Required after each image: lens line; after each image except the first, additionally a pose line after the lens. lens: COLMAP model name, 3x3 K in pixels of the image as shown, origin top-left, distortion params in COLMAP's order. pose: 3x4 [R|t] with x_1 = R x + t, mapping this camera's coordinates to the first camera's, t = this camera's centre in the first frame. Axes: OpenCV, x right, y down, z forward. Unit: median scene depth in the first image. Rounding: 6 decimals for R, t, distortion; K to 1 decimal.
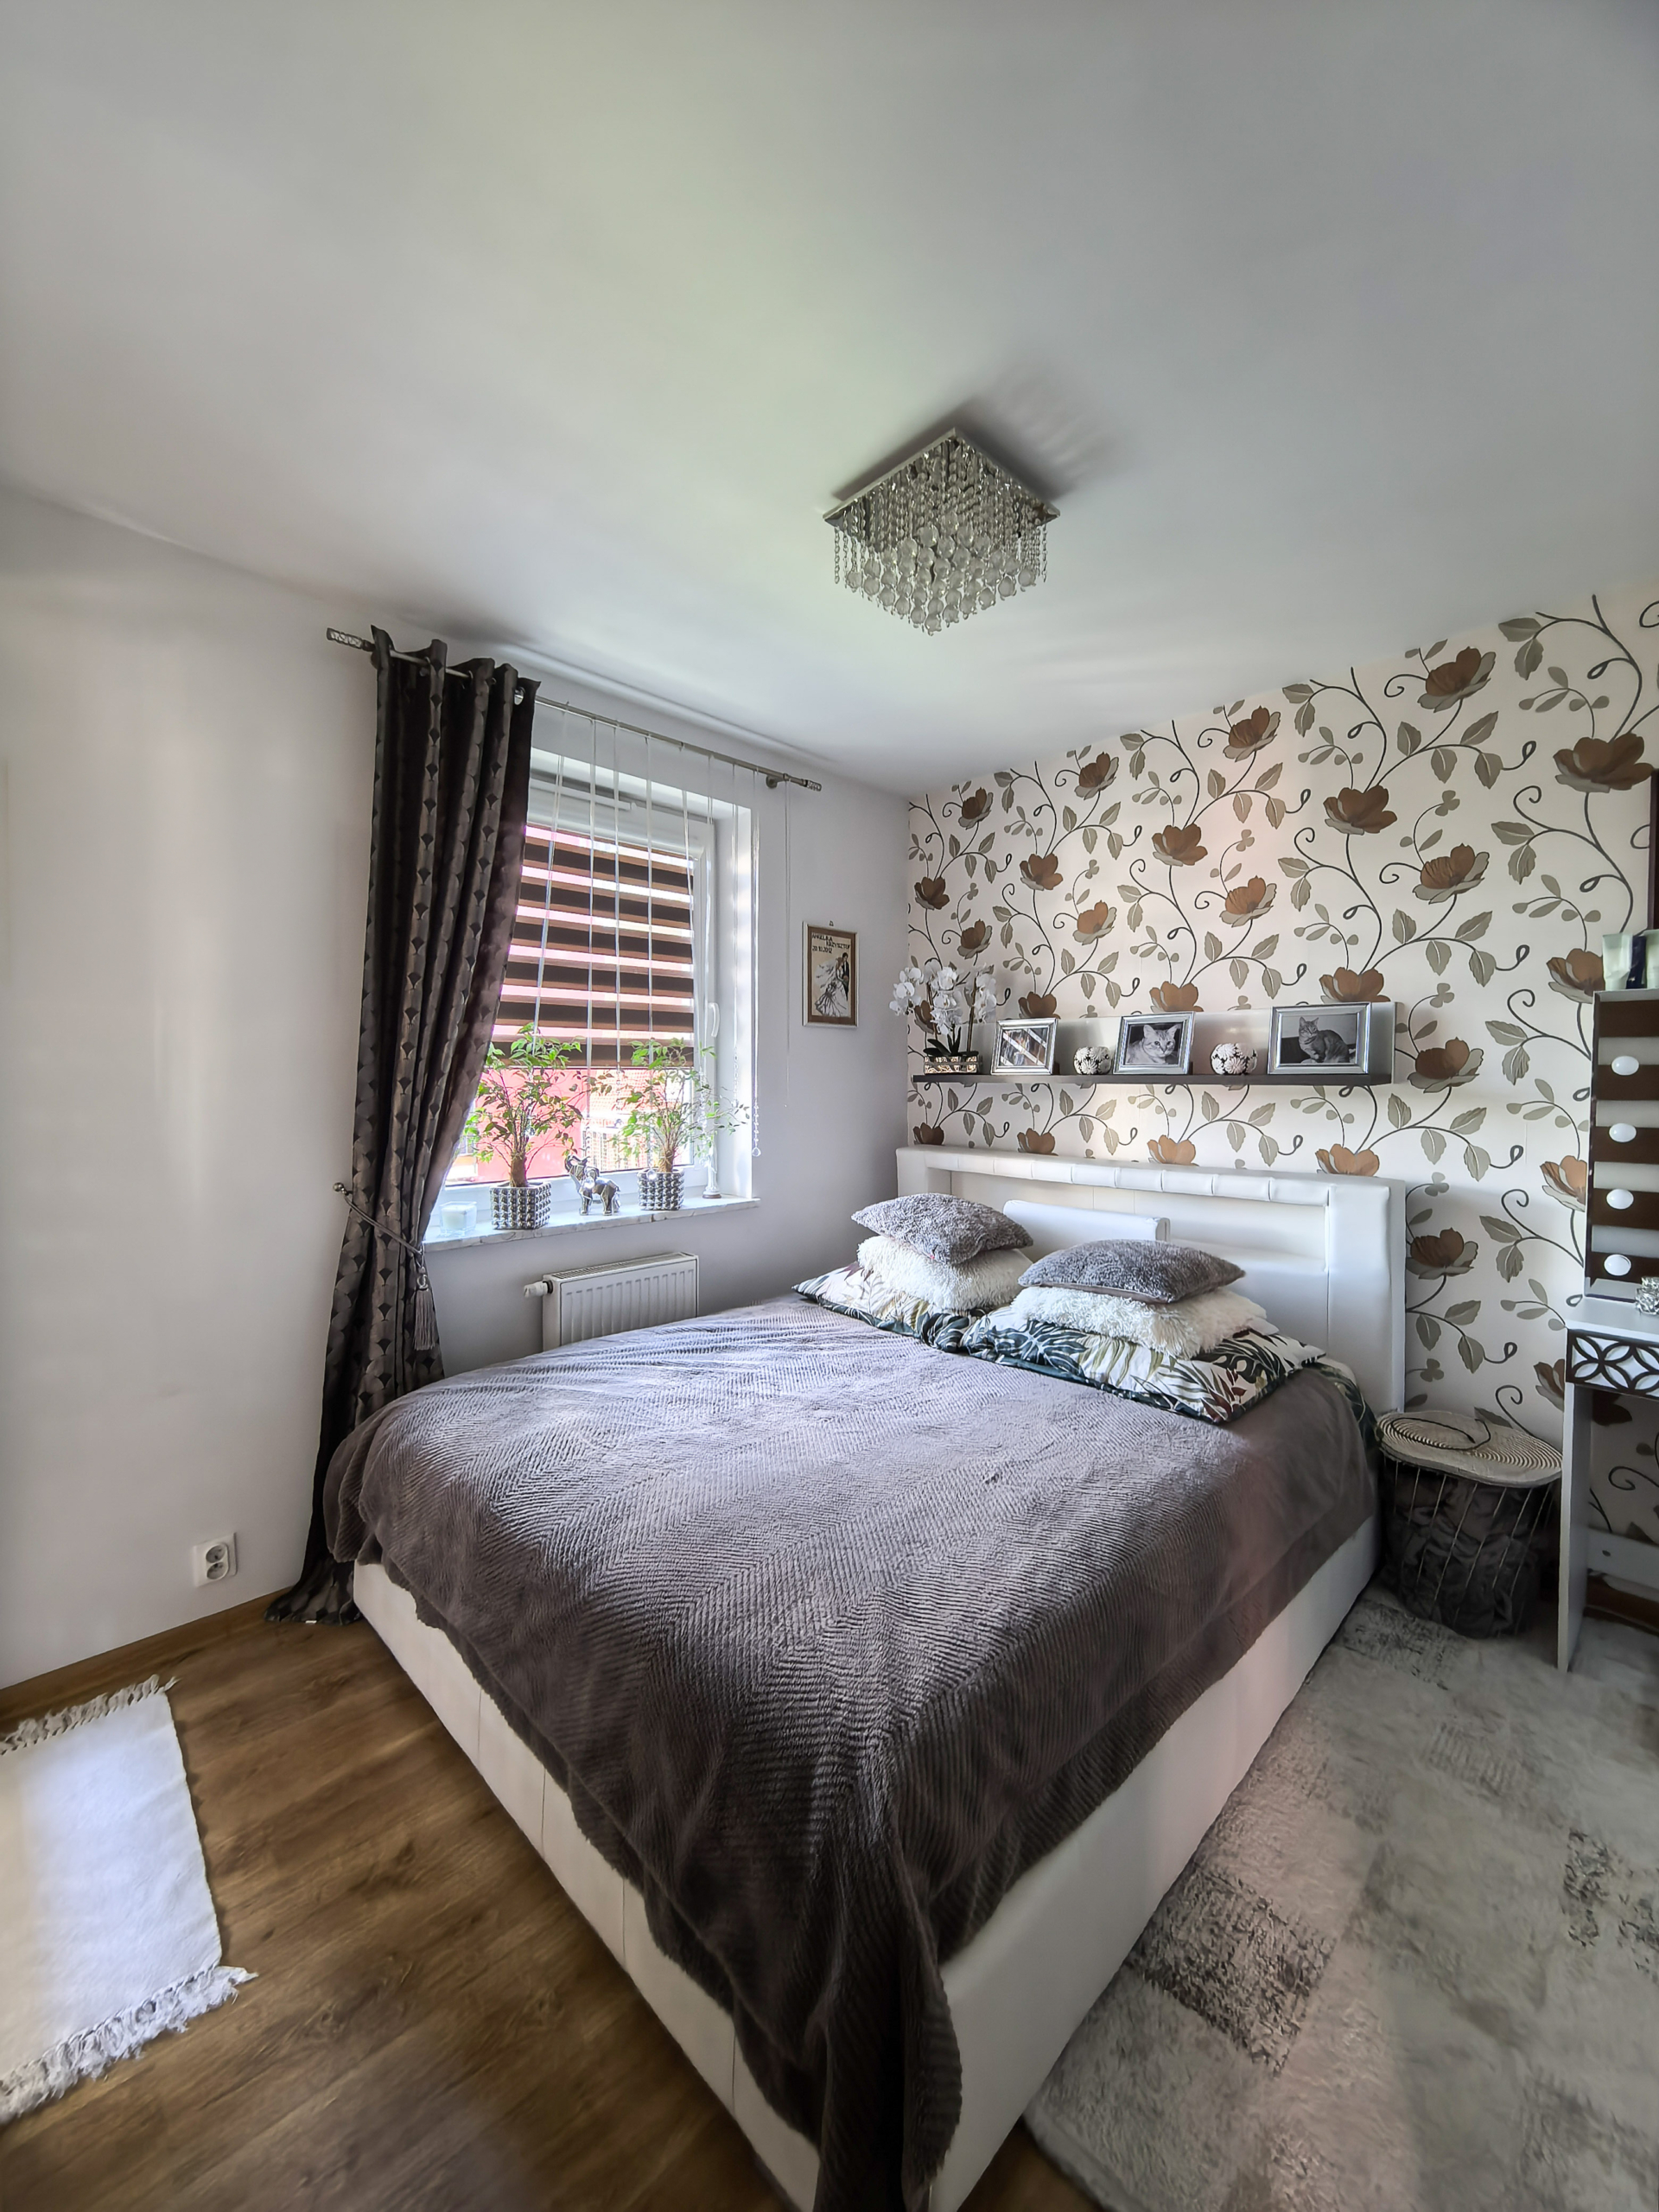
lens RADIAL K [[873.1, 0, 825.0], [0, 873.1, 1110.4], [0, 0, 1]] dist [0.006772, -0.000355]
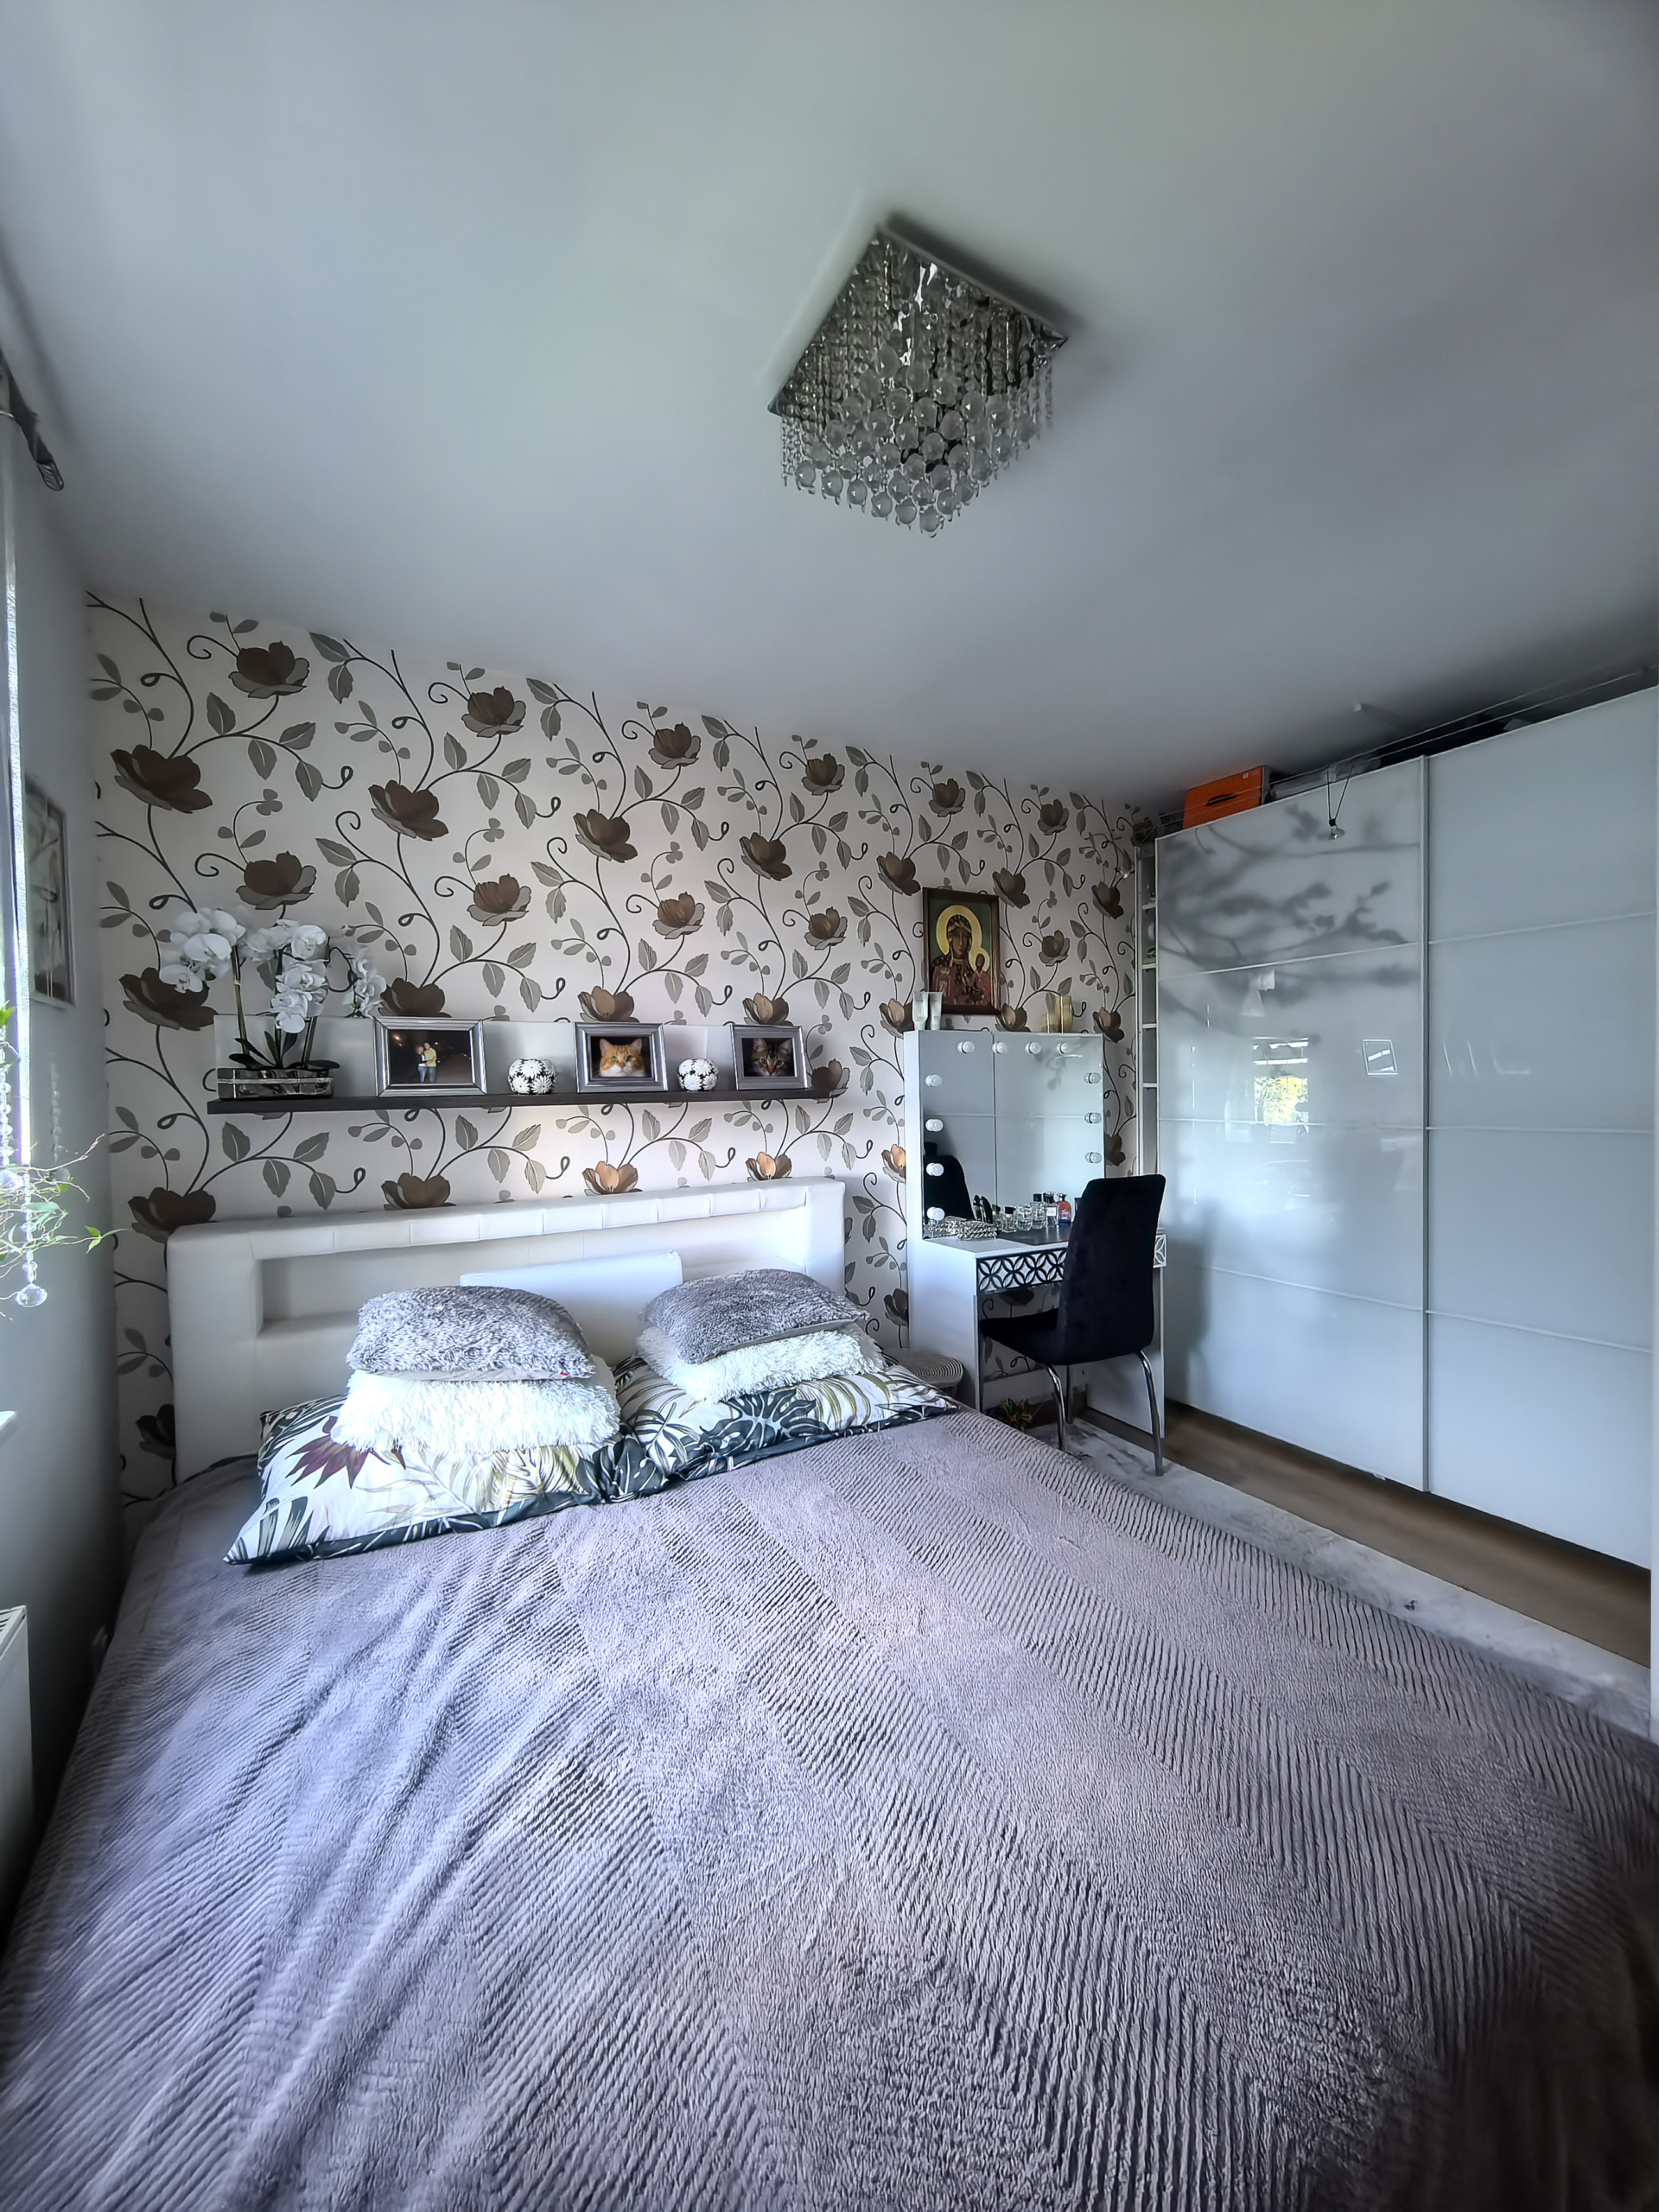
lens RADIAL K [[873.1, 0, 923.0], [0, 873.1, 1087.0], [0, 0, 1]] dist [0.006772, -0.000355]
pose [[0.216712, -0.016056, 0.976103, -0.413211], [0.049541, 0.998757, 0.005430, -0.036857], [-0.974978, 0.047181, 0.217238, 0.516467]]
